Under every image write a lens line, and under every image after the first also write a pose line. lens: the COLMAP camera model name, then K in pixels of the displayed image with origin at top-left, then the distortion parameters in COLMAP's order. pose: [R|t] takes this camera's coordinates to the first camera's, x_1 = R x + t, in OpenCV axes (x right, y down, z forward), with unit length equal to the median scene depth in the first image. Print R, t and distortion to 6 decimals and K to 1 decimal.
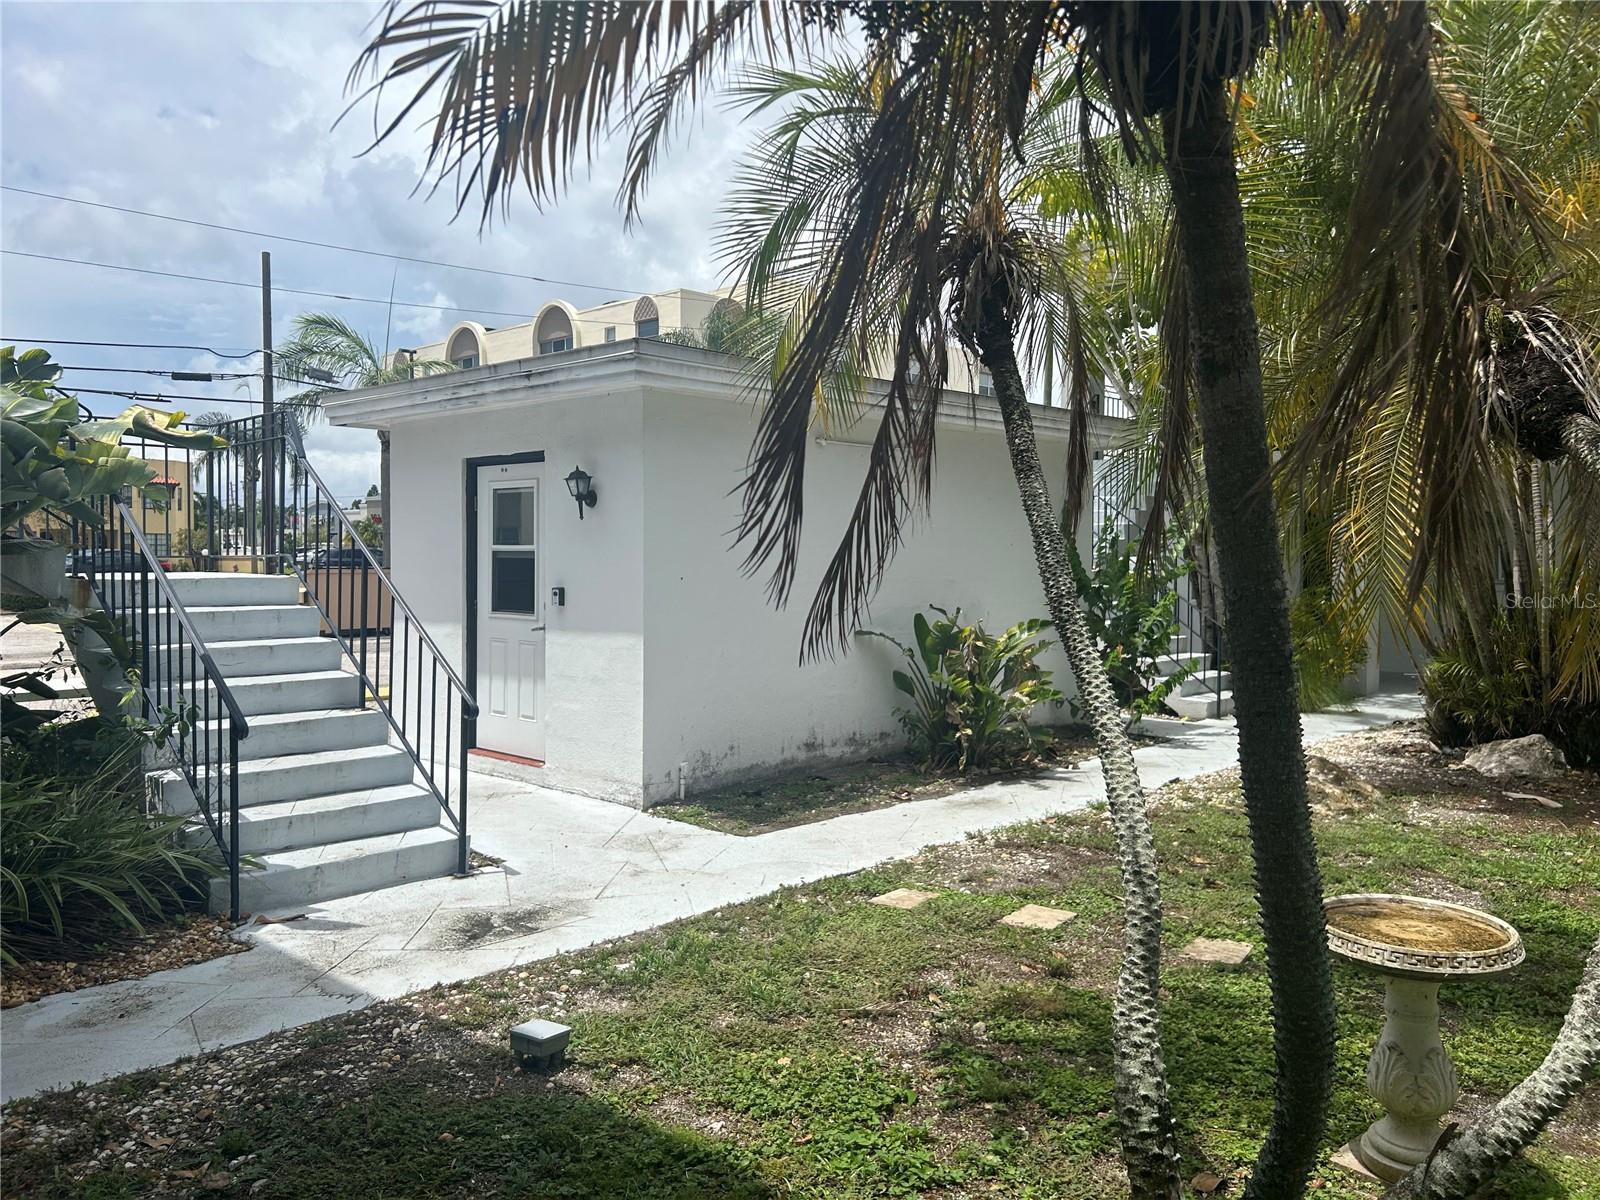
lens RADIAL K [[1224.6, 0, 800.0], [0, 1224.6, 600.0], [0, 0, 1]] dist [0.047114, -0.041560]
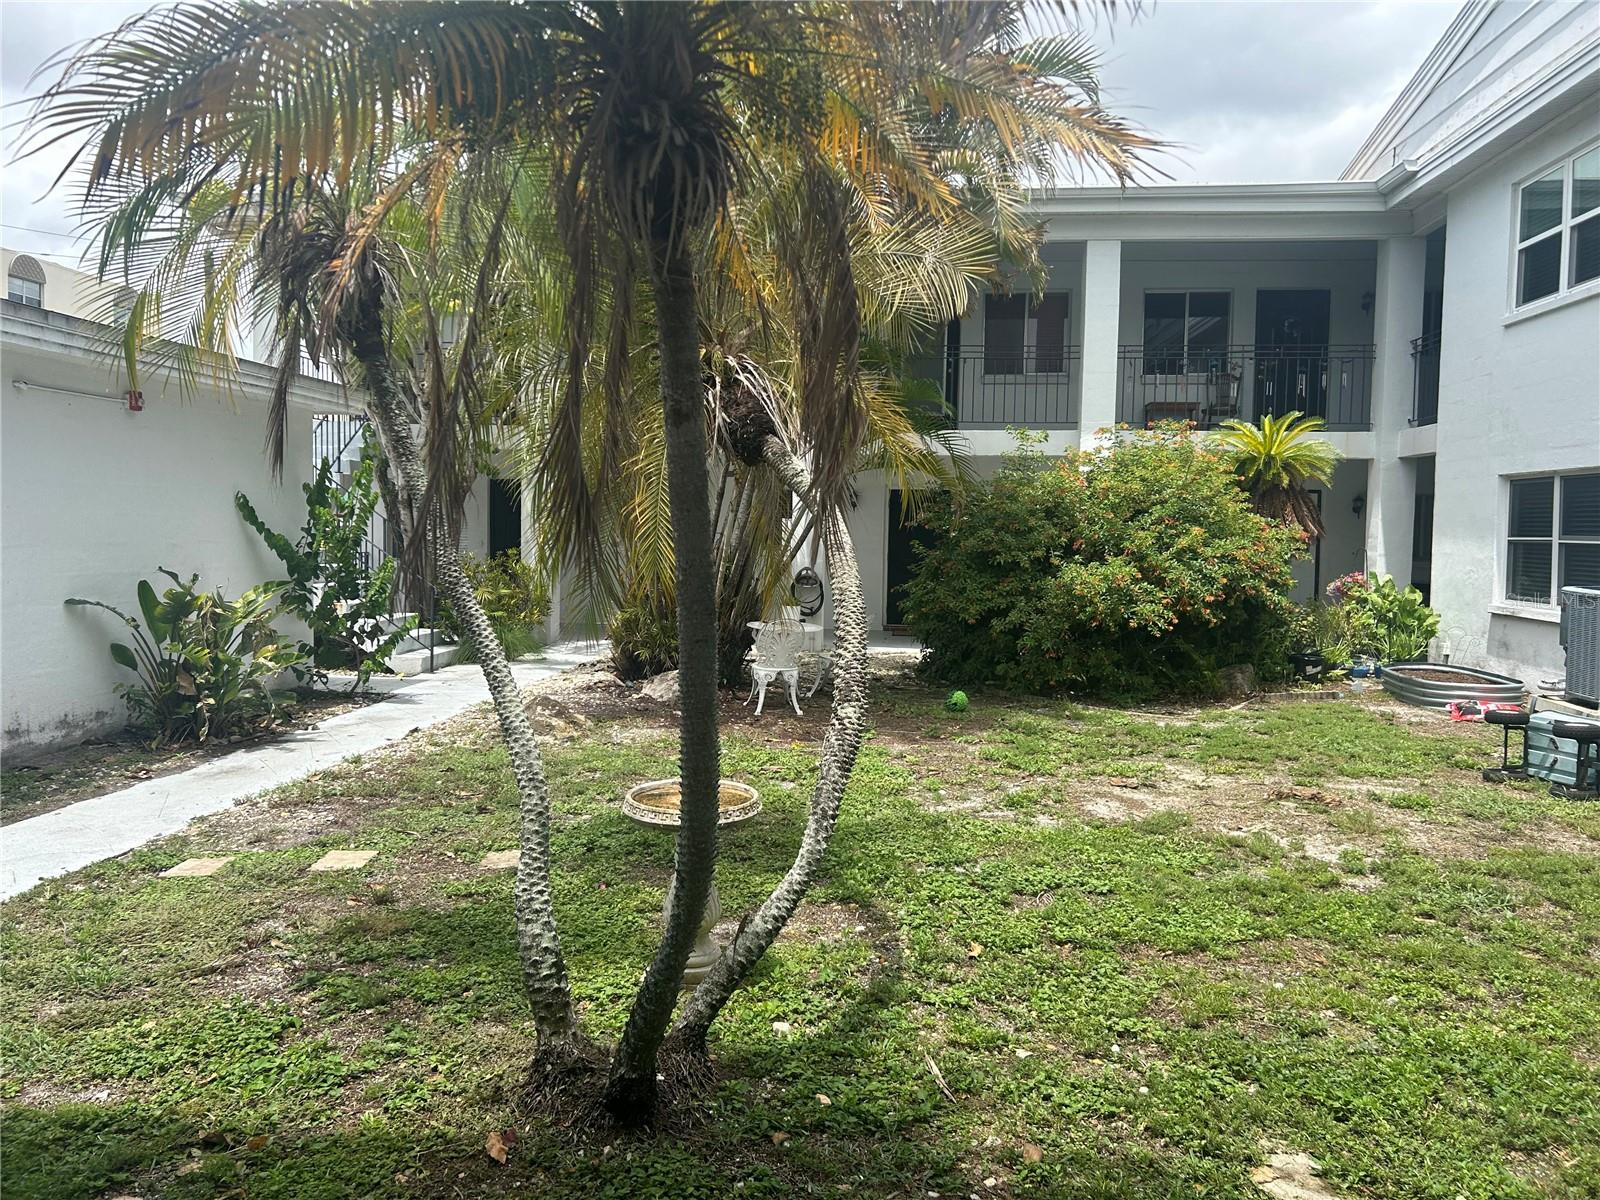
lens RADIAL K [[1224.6, 0, 800.0], [0, 1224.6, 600.0], [0, 0, 1]] dist [0.047114, -0.041560]
pose [[0.782572, -0.031593, 0.621758, -0.136072], [0.012197, 0.999298, 0.035424, -0.002989], [-0.622440, -0.020138, 0.782408, -0.077141]]
